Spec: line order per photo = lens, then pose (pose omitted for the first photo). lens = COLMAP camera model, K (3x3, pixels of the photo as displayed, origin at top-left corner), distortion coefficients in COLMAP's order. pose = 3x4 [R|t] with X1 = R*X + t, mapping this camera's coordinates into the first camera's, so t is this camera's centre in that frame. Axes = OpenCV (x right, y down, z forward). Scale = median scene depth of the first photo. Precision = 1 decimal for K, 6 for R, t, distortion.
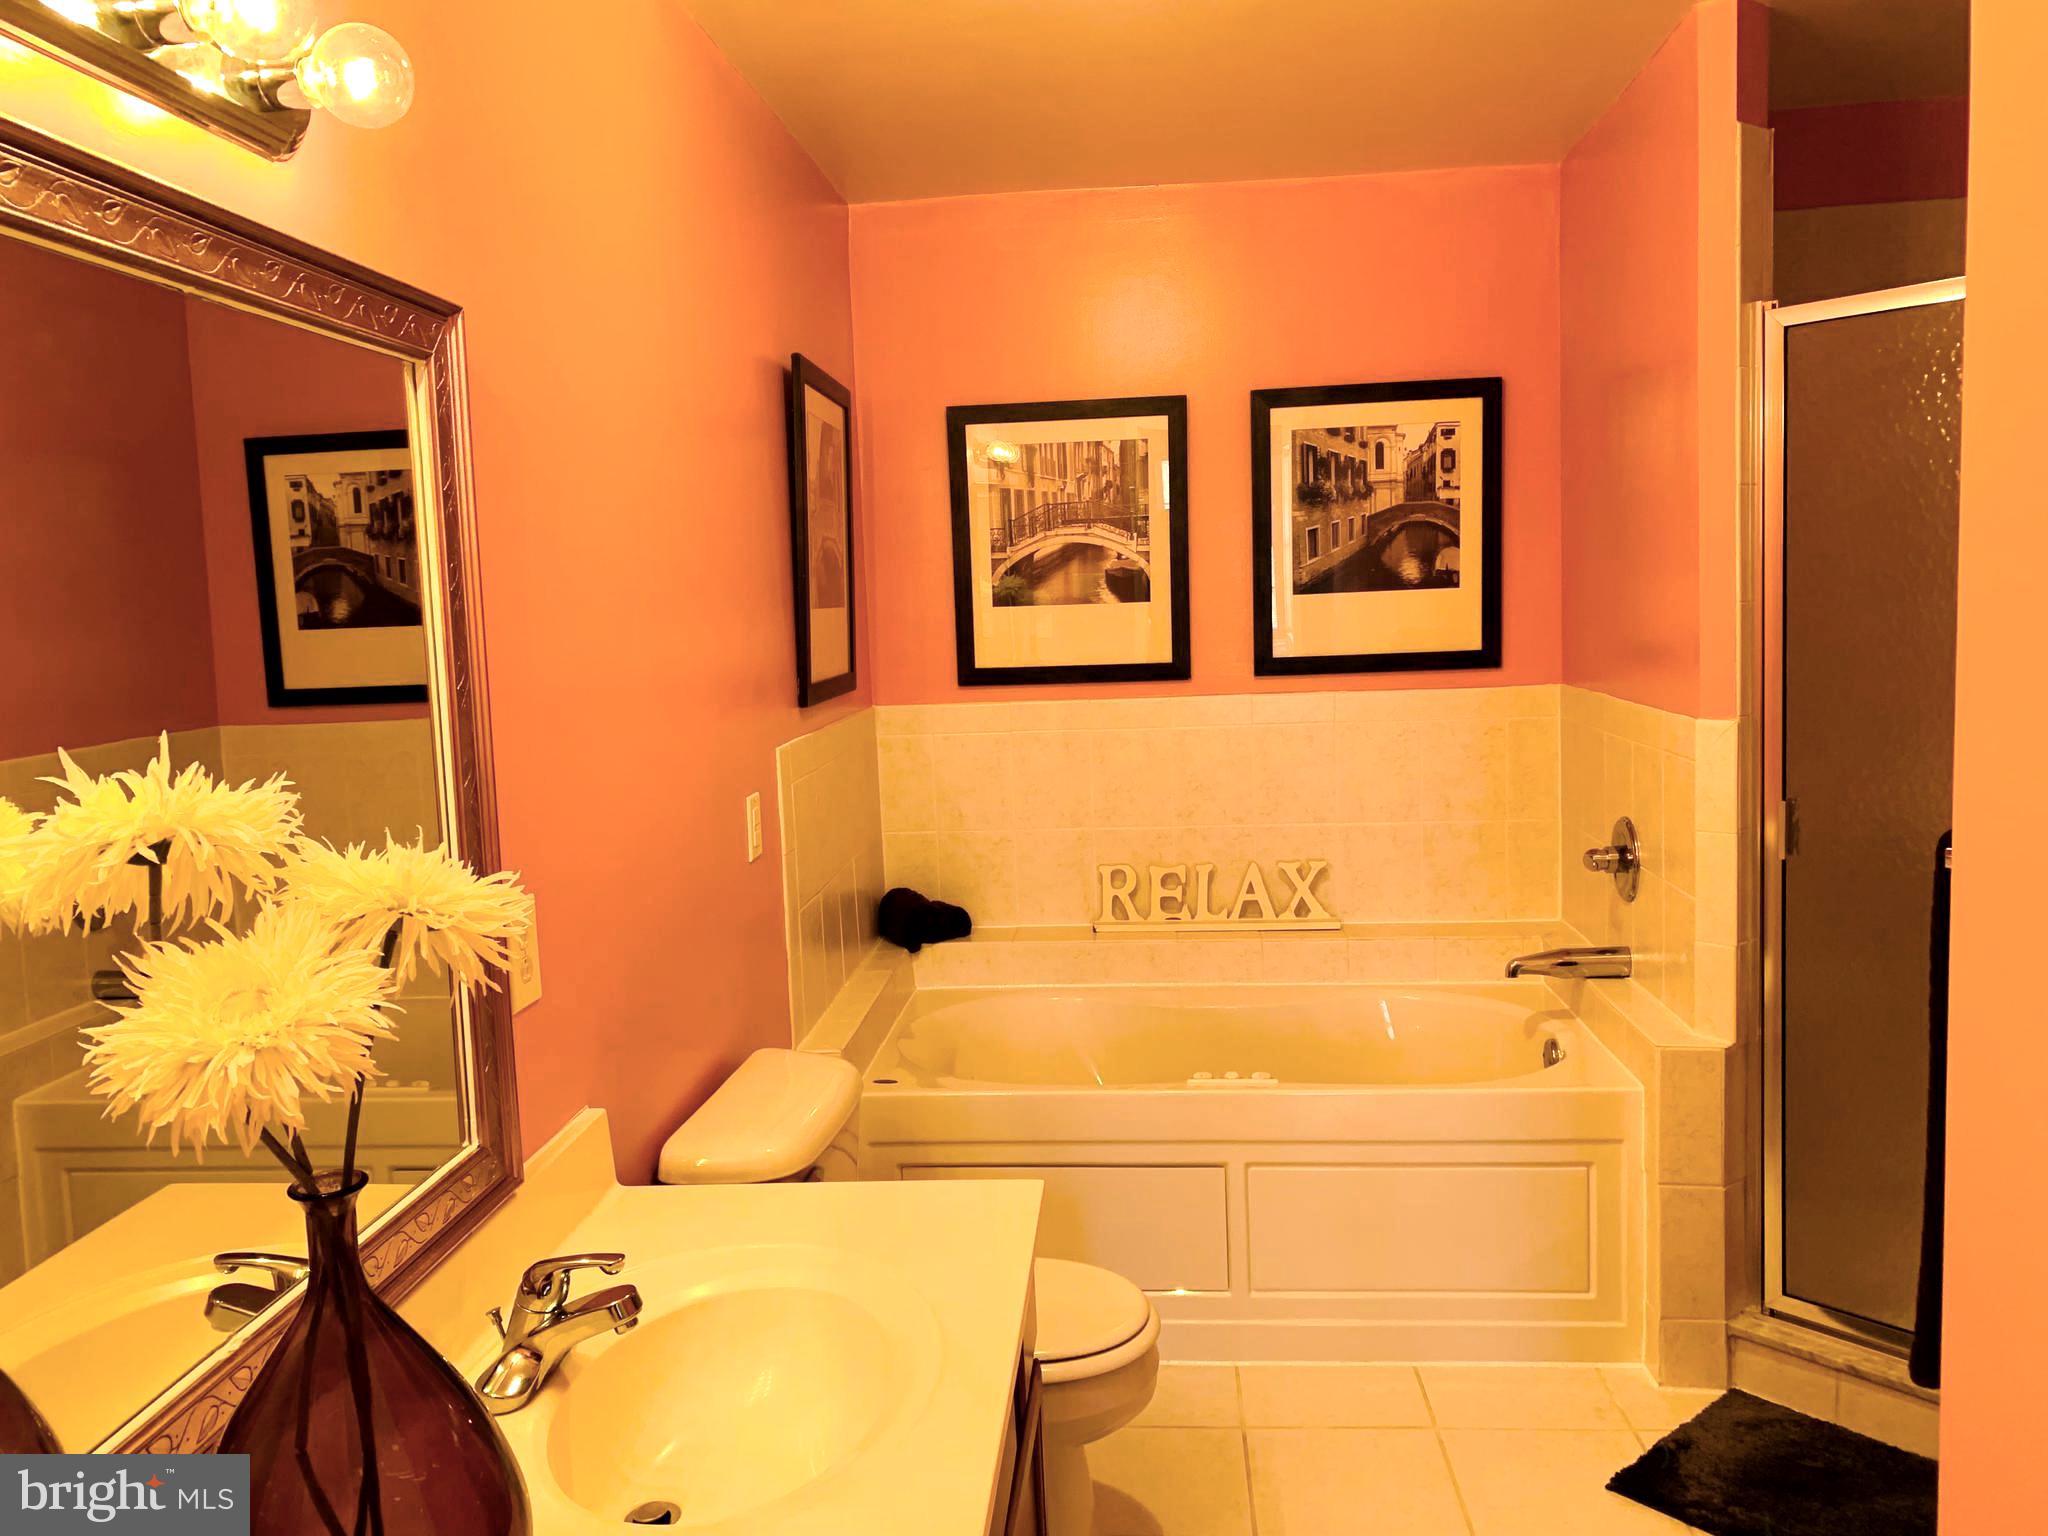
lens RADIAL K [[1543.7, 0, 1018.4], [0, 1543.7, 763.9], [0, 0, 1]] dist [0.033487, -0.053917]
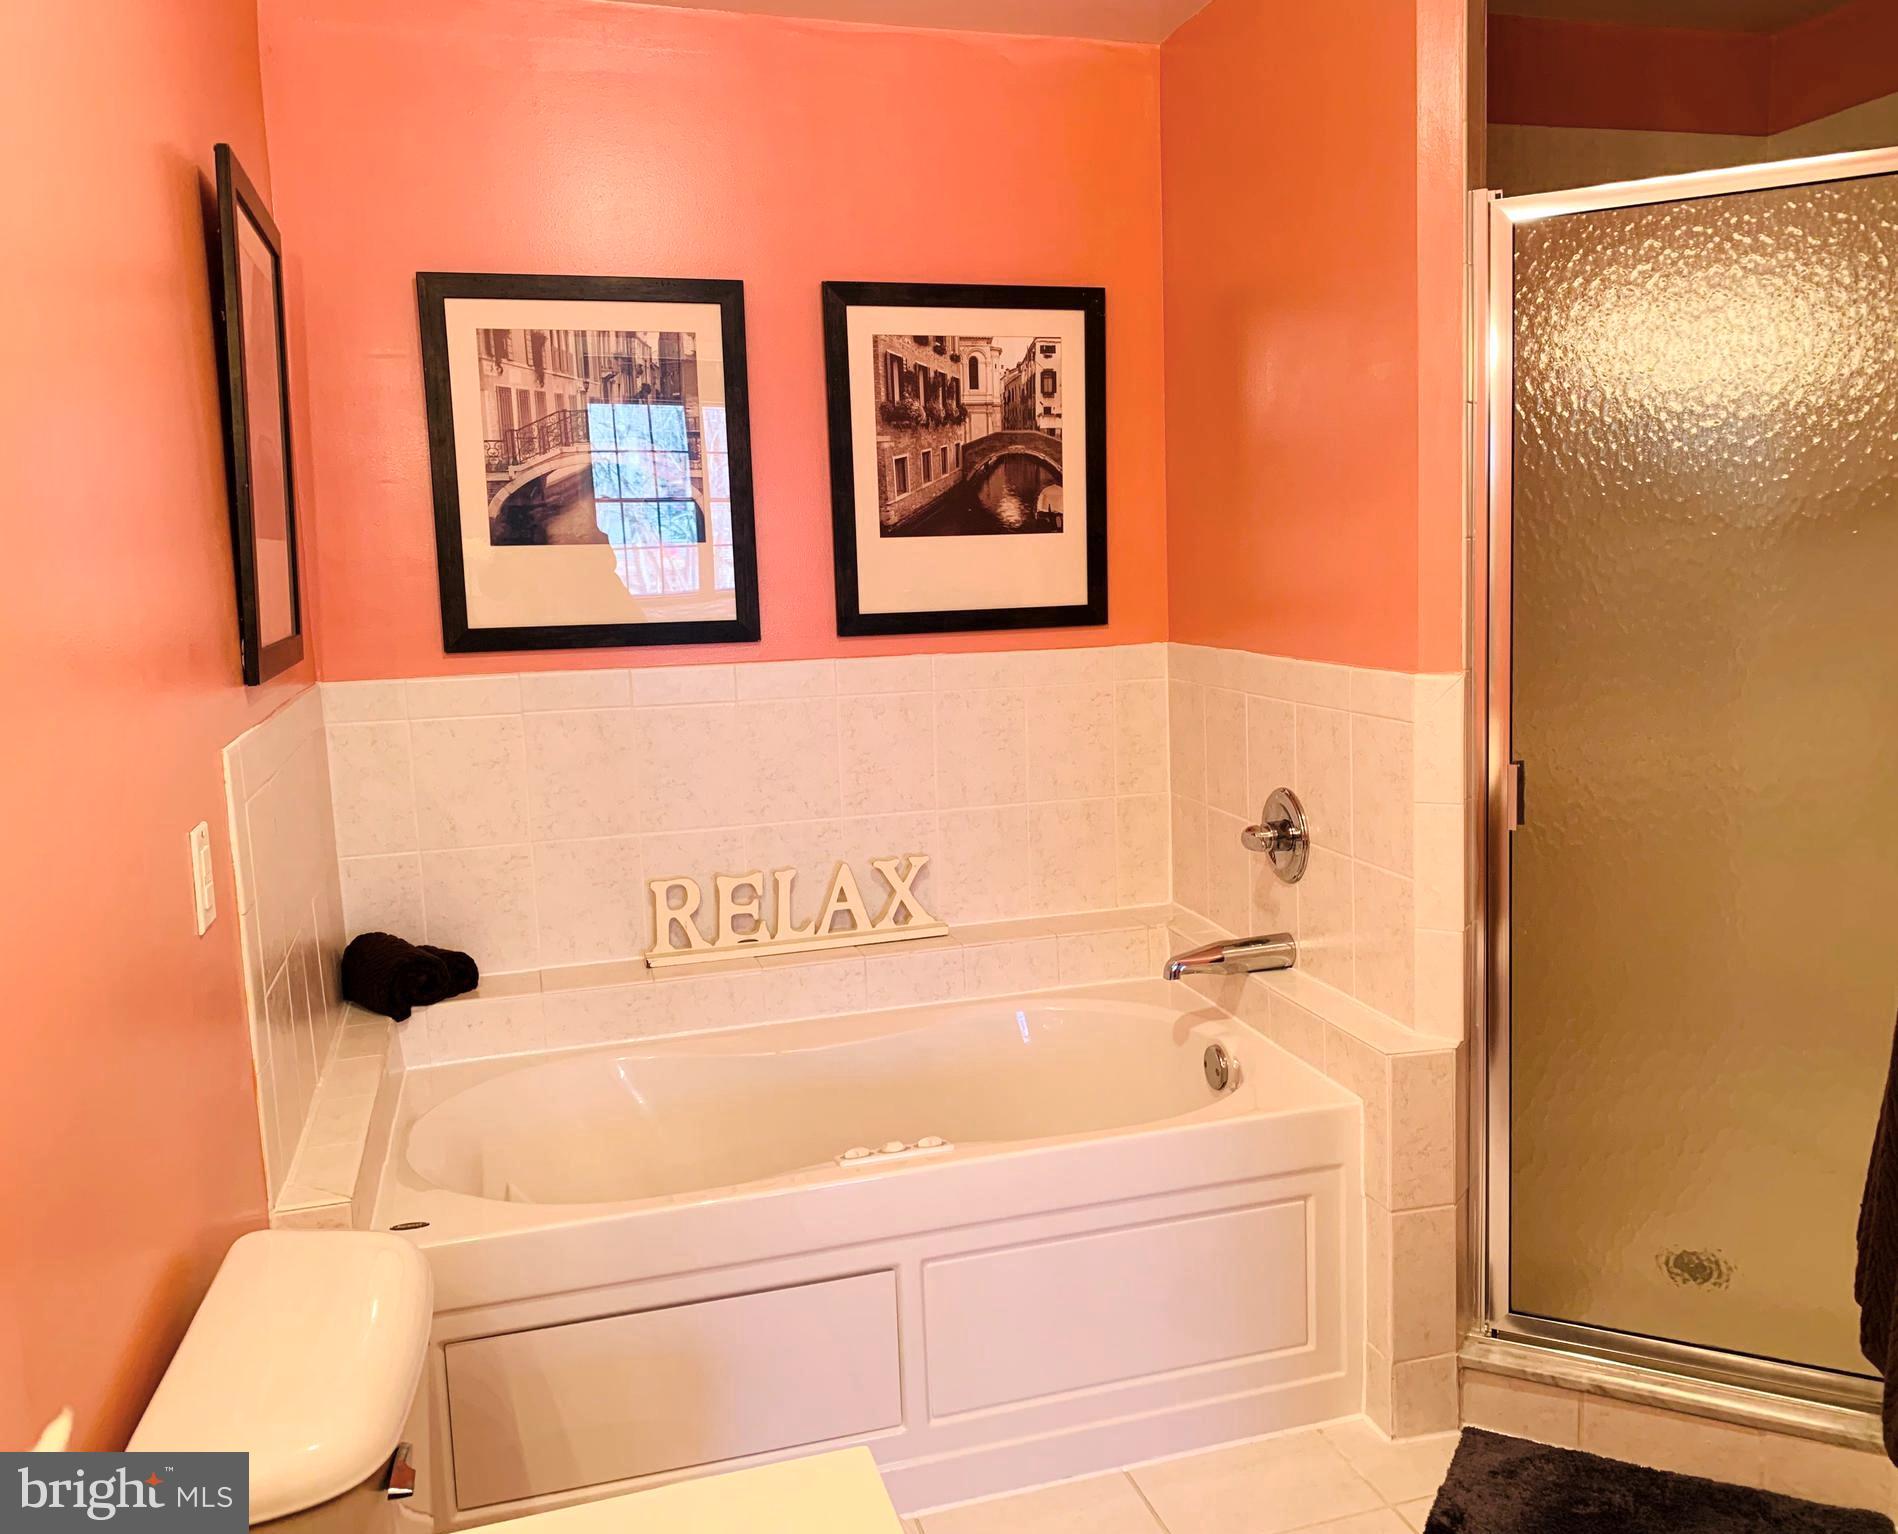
lens RADIAL K [[1521.3, 0, 1013.0], [0, 1521.3, 773.0], [0, 0, 1]] dist [0.034756, -0.041519]
pose [[0.921139, -0.043769, 0.386765, -0.086607], [0.034873, 0.998942, 0.029991, -0.006574], [-0.387668, -0.014138, 0.921691, 0.250711]]
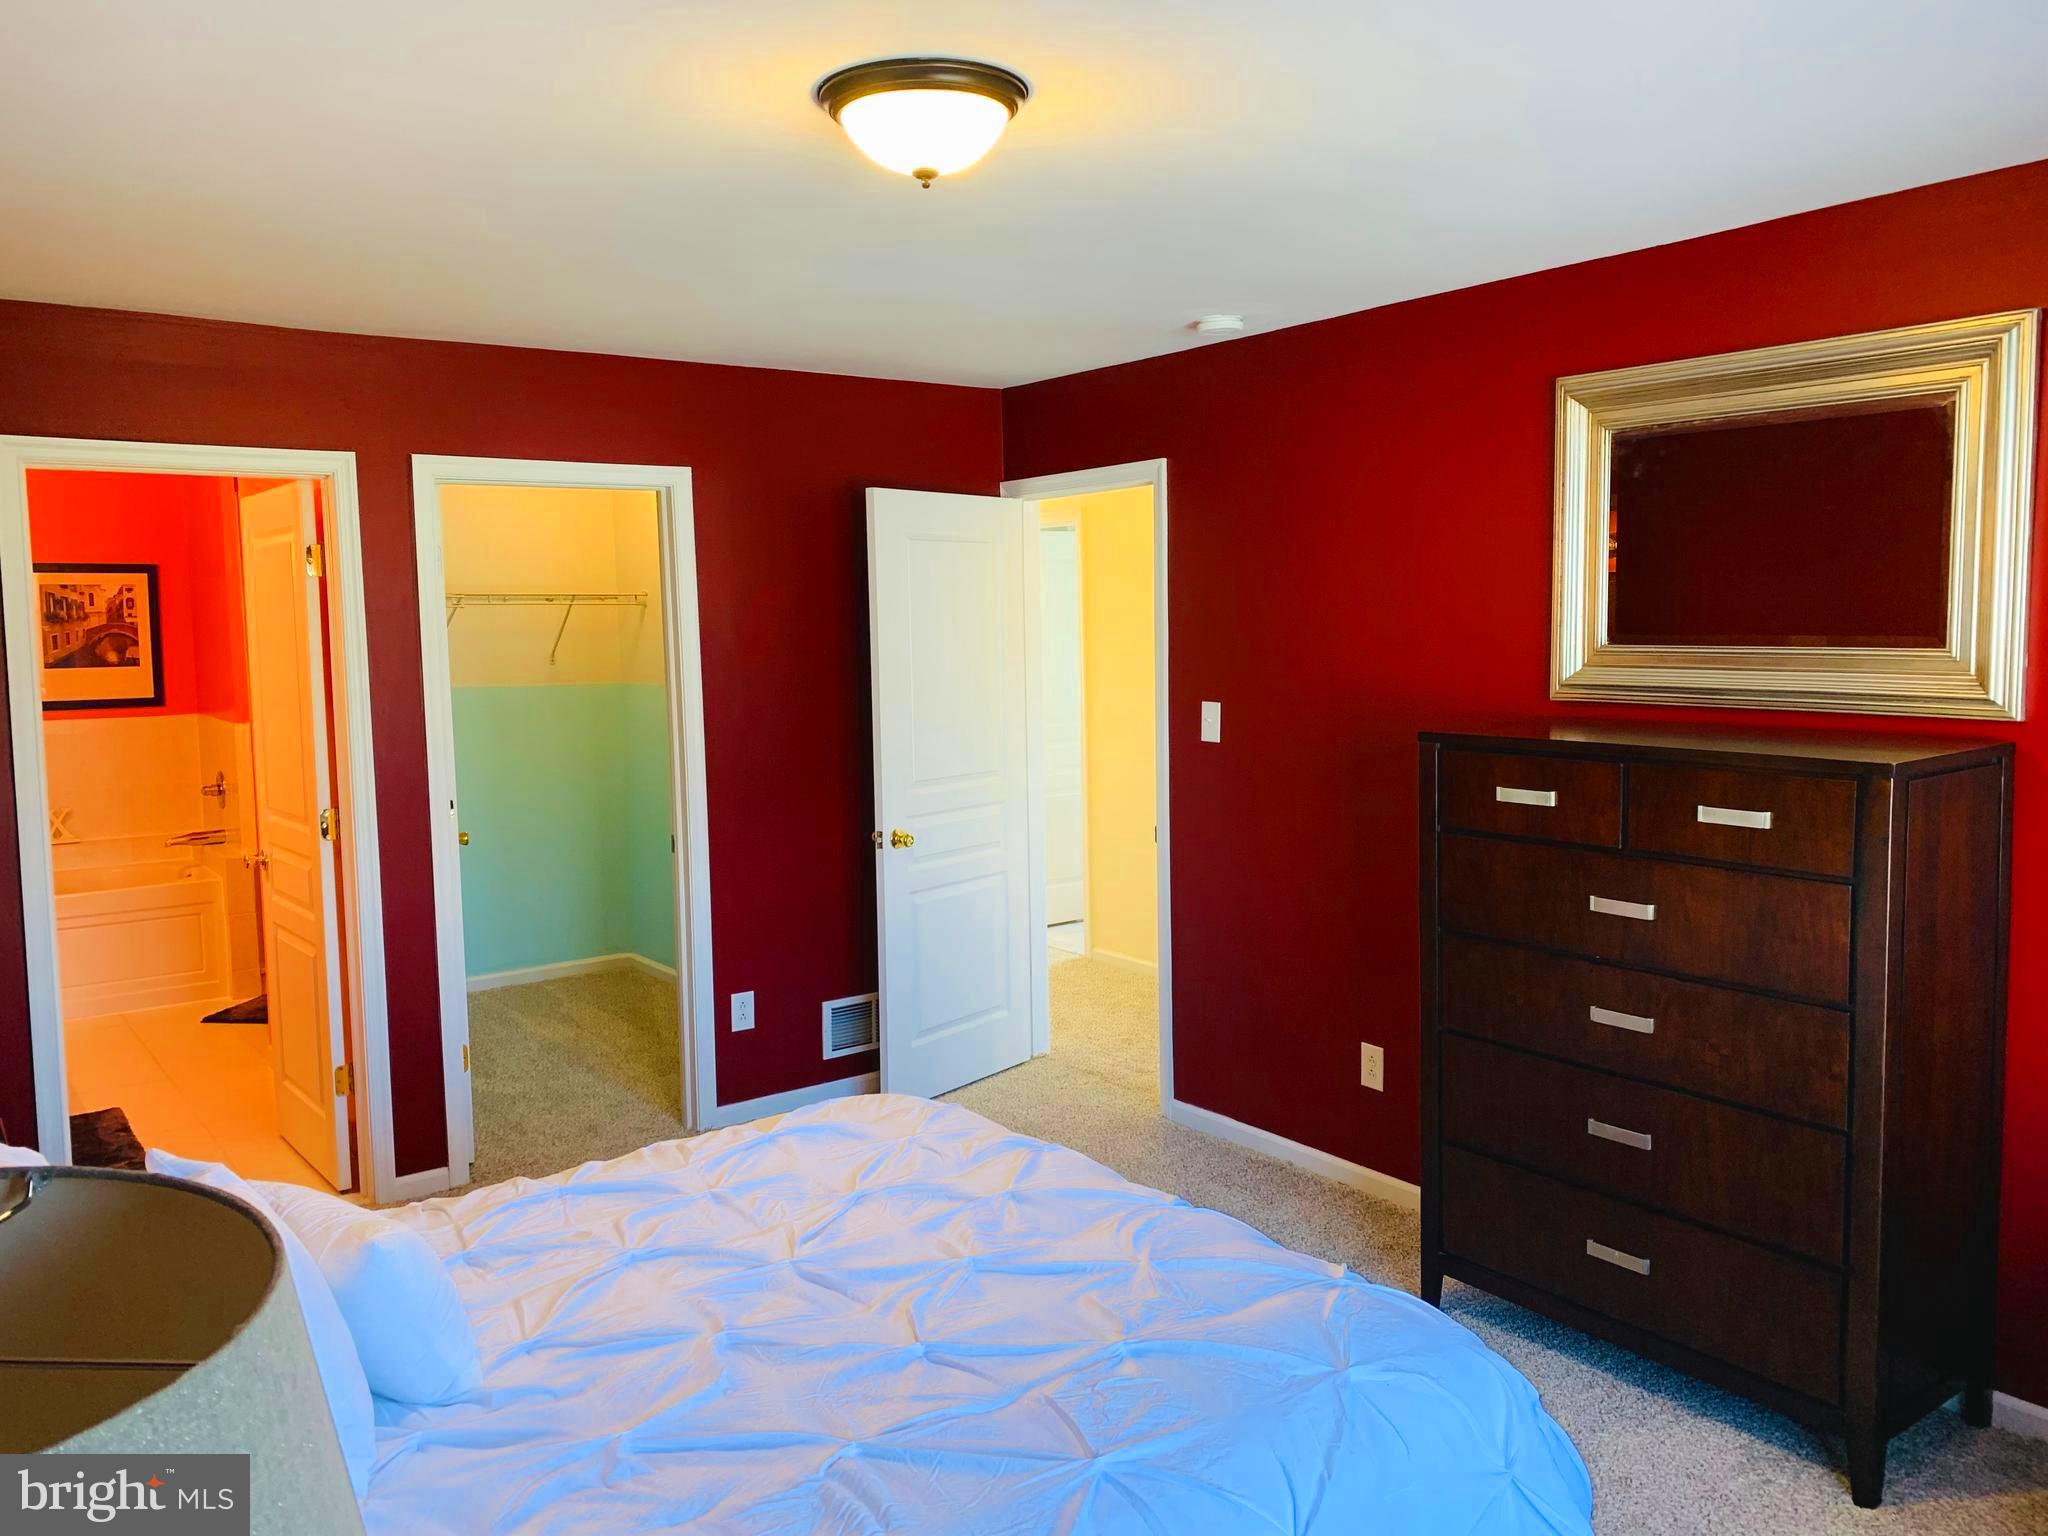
lens RADIAL K [[1543.7, 0, 1023.6], [0, 1543.7, 758.5], [0, 0, 1]] dist [0.033487, -0.053917]
pose [[0.739975, -0.028833, 0.672016, -0.249981], [0.055023, 0.998327, -0.017754, 0.116907], [-0.670380, 0.050114, 0.740324, -1.406238]]
